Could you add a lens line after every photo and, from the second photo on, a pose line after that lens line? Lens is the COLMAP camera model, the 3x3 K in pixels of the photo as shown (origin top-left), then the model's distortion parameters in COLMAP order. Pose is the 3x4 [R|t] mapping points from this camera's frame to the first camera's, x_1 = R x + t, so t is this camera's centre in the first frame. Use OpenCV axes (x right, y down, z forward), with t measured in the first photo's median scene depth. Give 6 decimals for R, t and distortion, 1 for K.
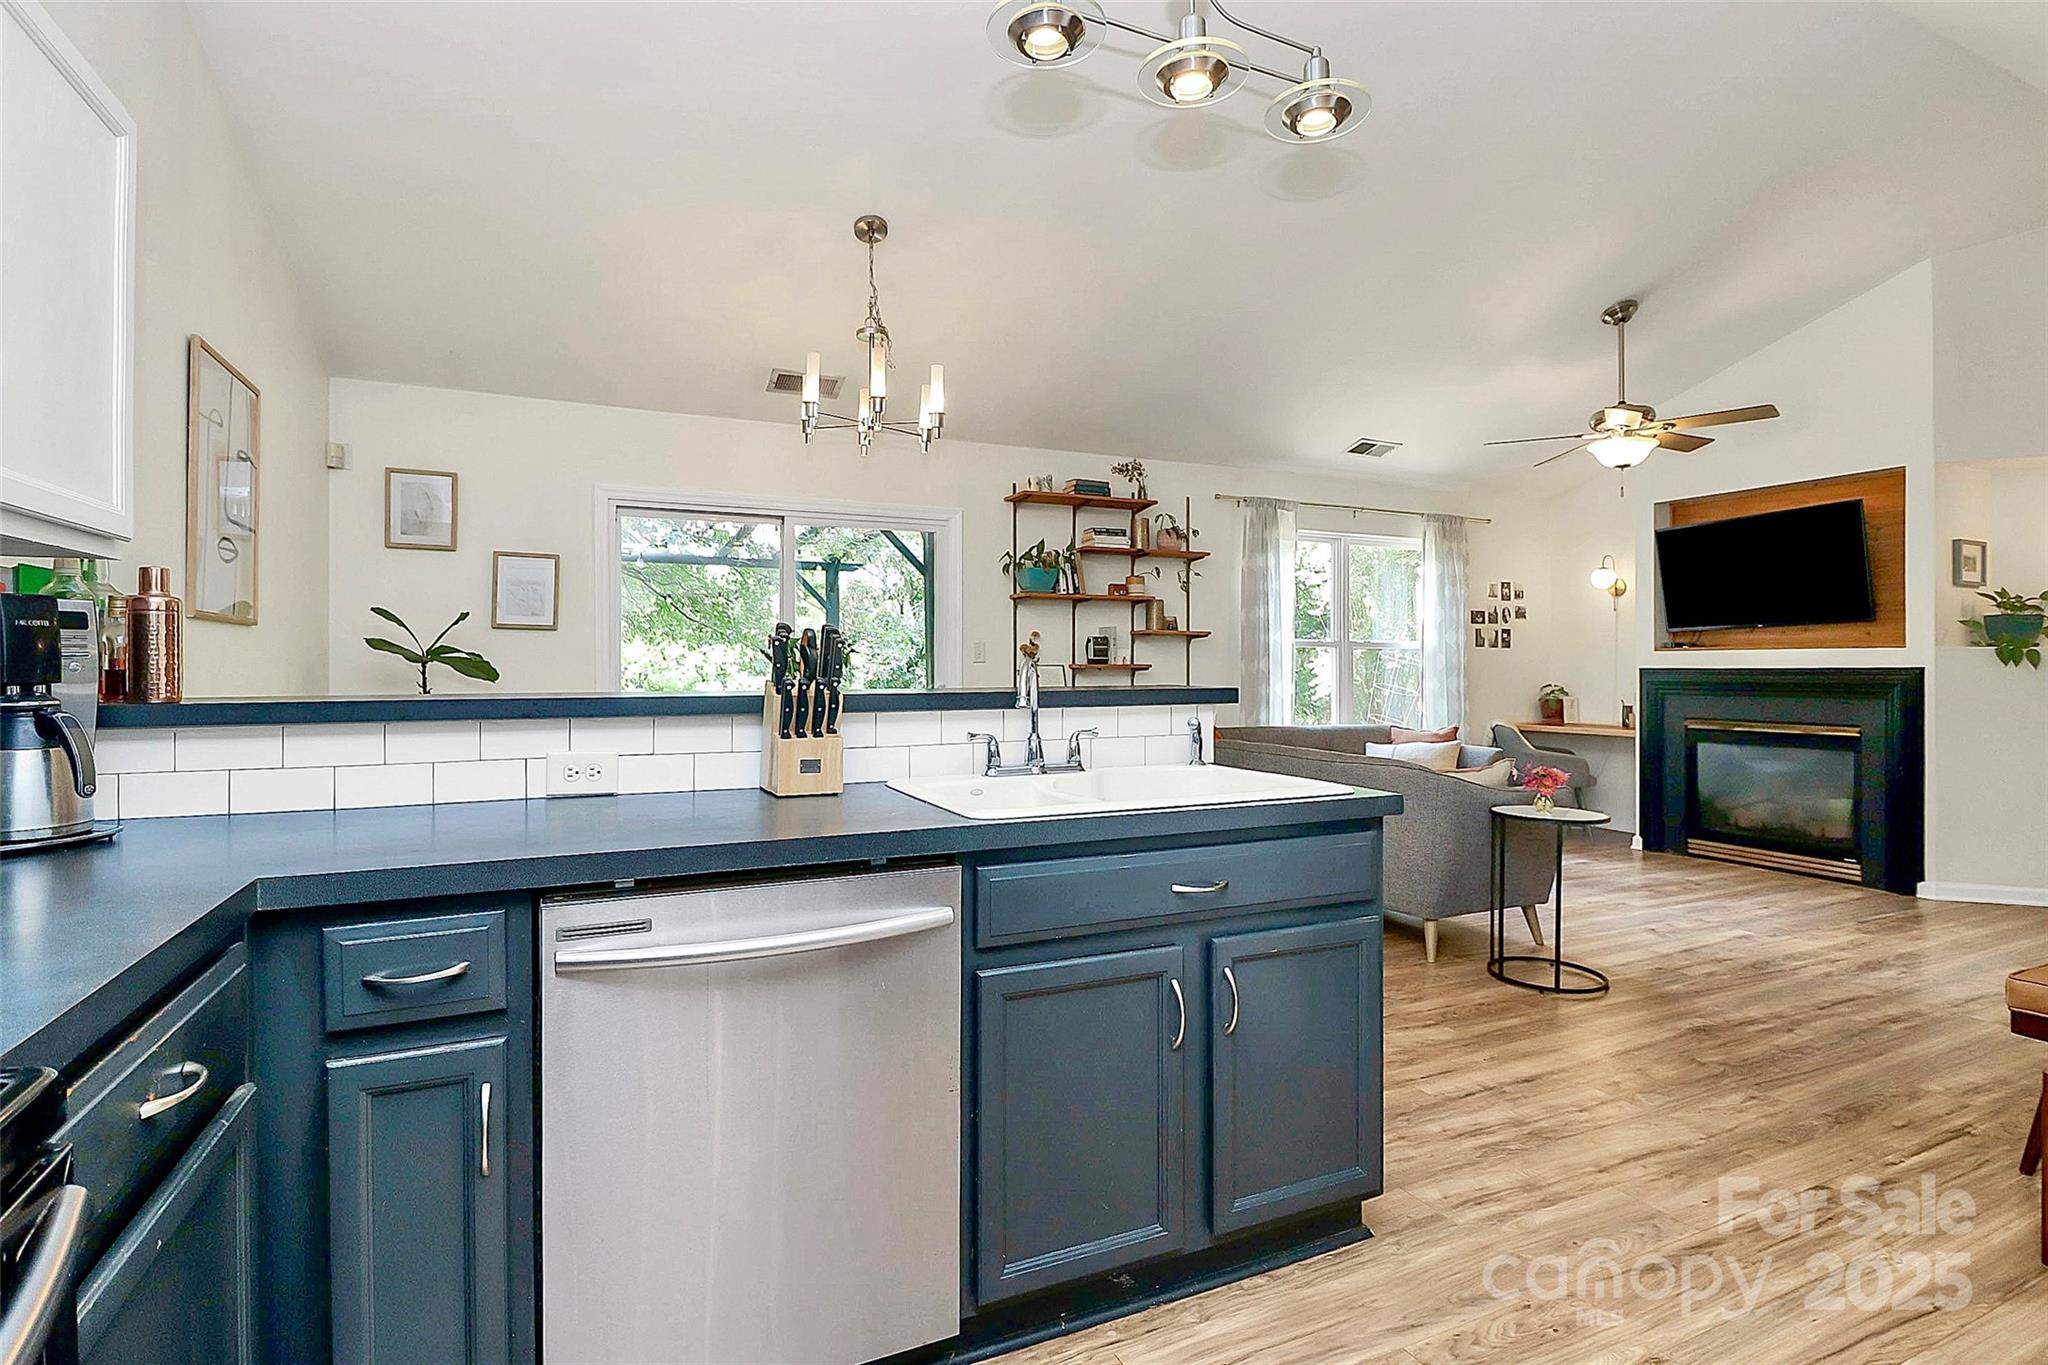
lens RADIAL K [[970.3, 0, 1018.7], [0, 970.3, 657.9], [0, 0, 1]] dist [0.002187, -0.011131]
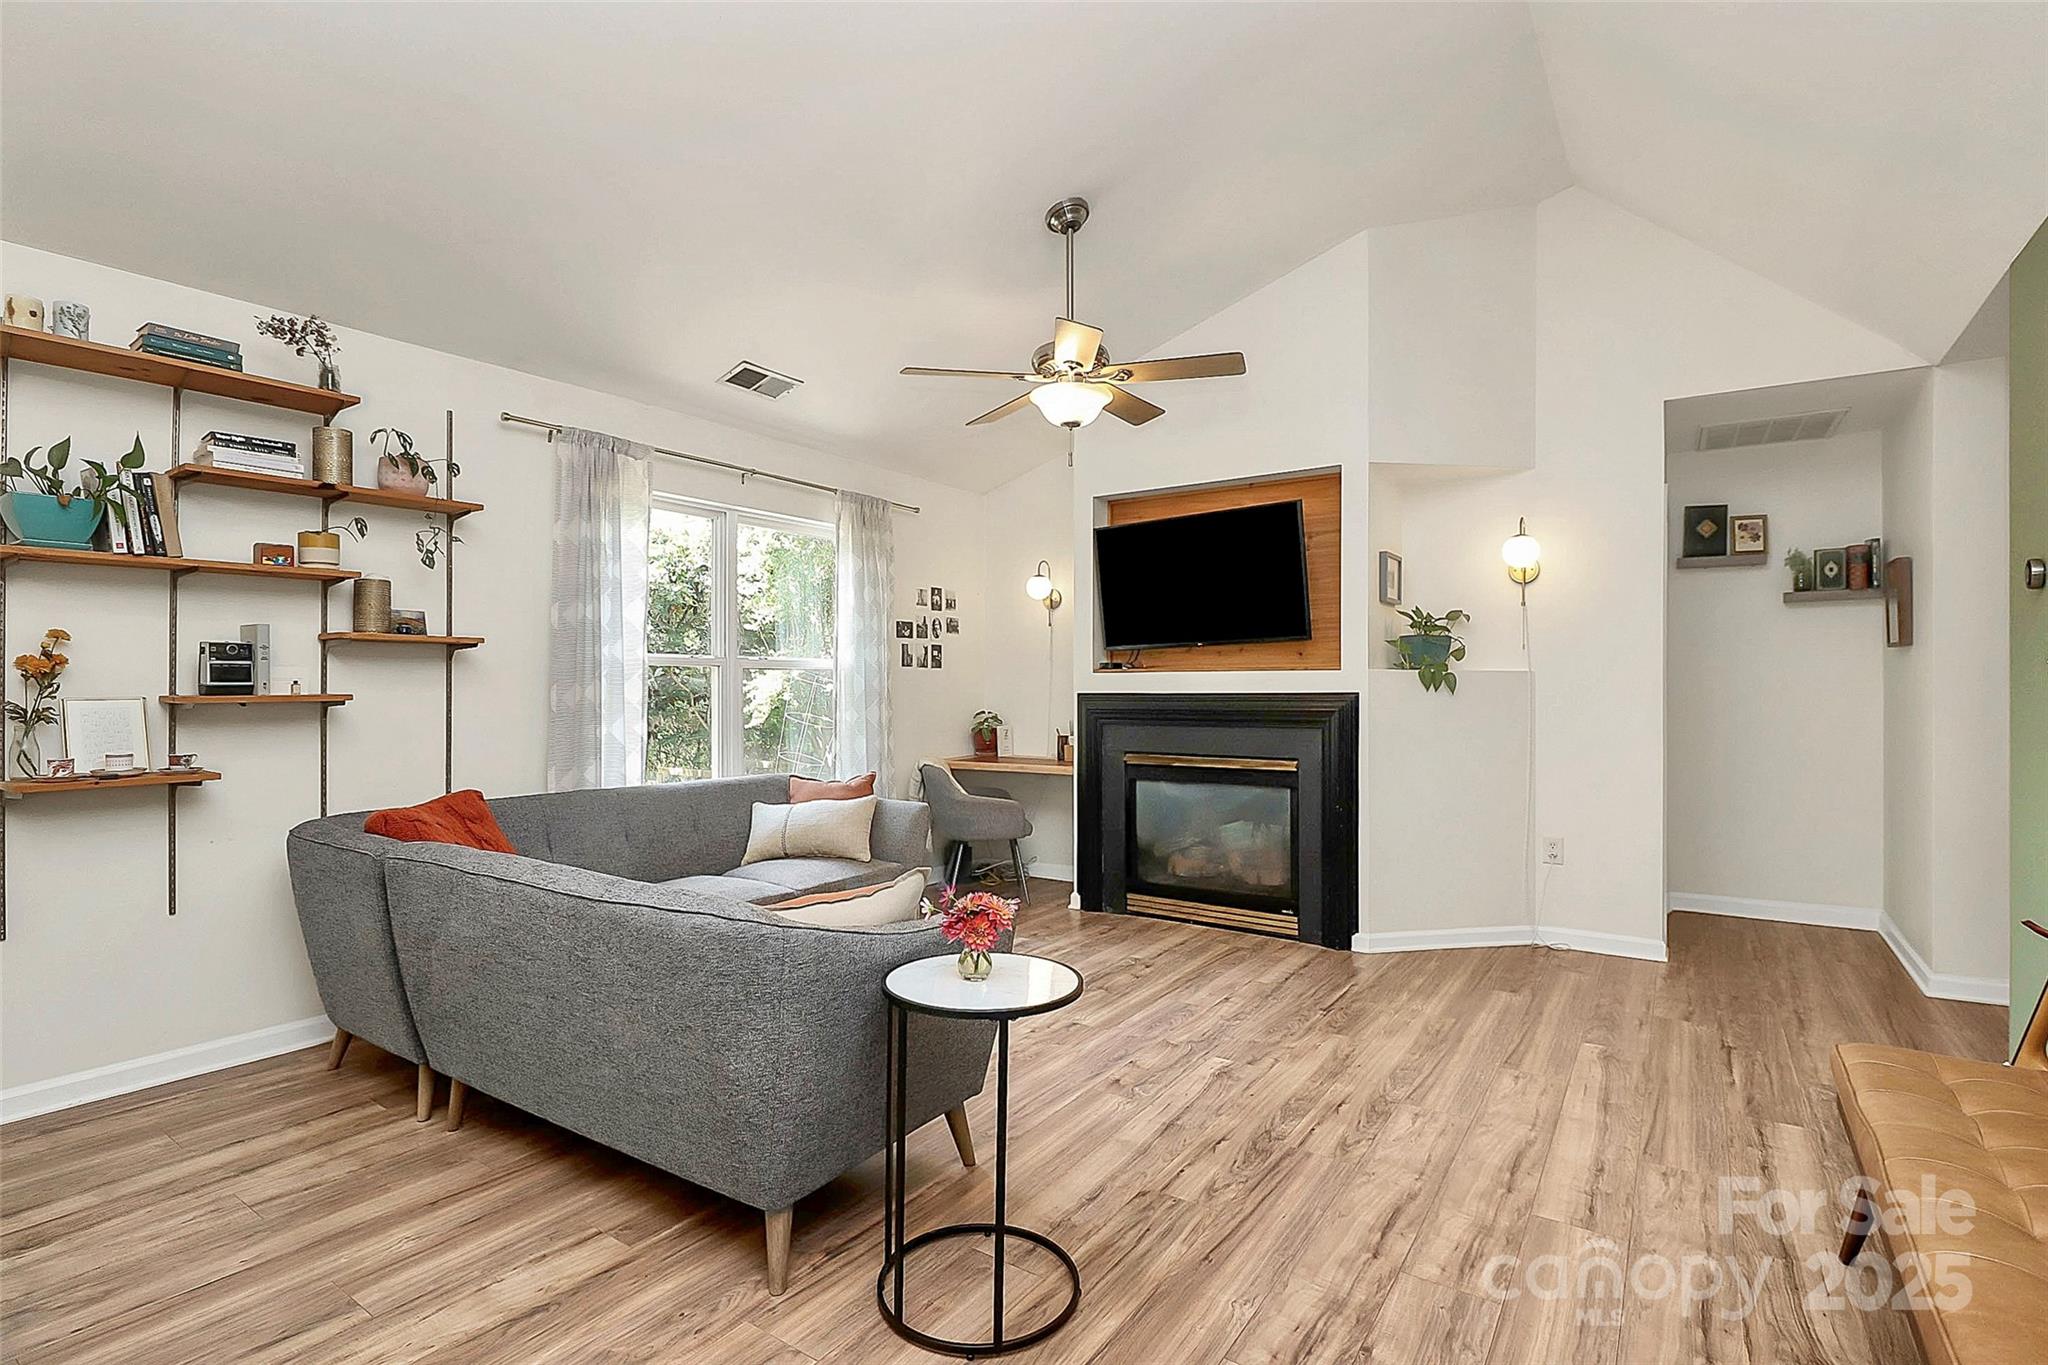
lens RADIAL K [[974.5, 0, 1012.3], [0, 974.5, 681.6], [0, 0, 1]] dist [0.002051, 0.000256]
pose [[0.861603, -0.001778, 0.507579, 0.174127], [-0.000845, 0.999987, 0.004936, -0.003621], [-0.507582, -0.004682, 0.861591, 0.321784]]
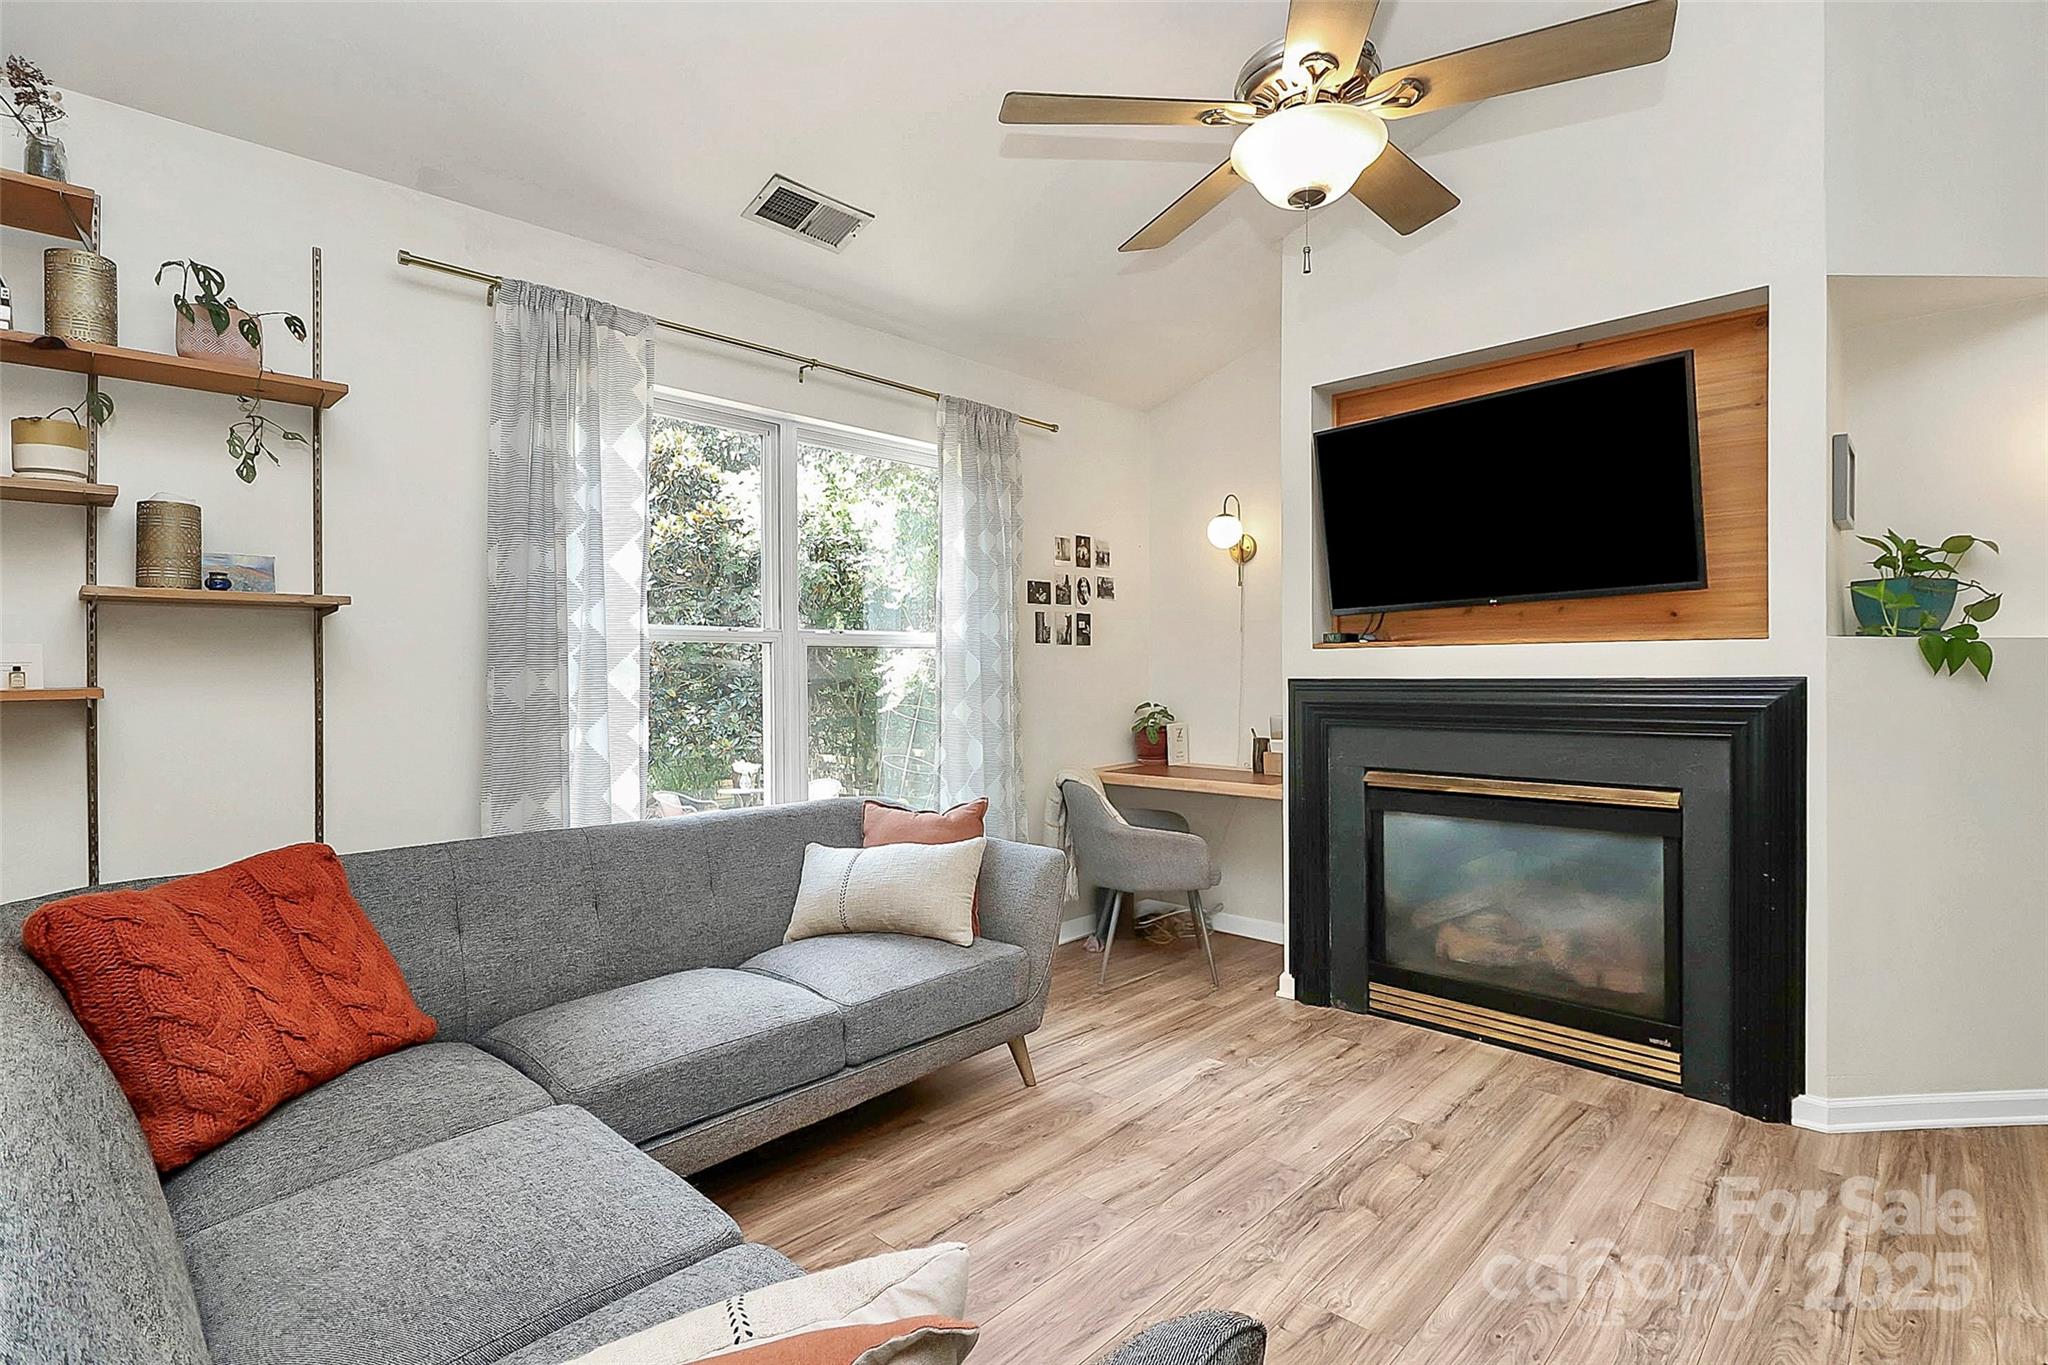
lens RADIAL K [[992.5, 0, 1020.6], [0, 992.5, 666.0], [0, 0, 1]] dist [0.000805, -0.000122]
pose [[0.929532, -0.007660, 0.368661, 0.298072], [0.005665, 0.999963, 0.006493, -0.001830], [-0.368697, -0.003947, 0.929541, 0.551106]]
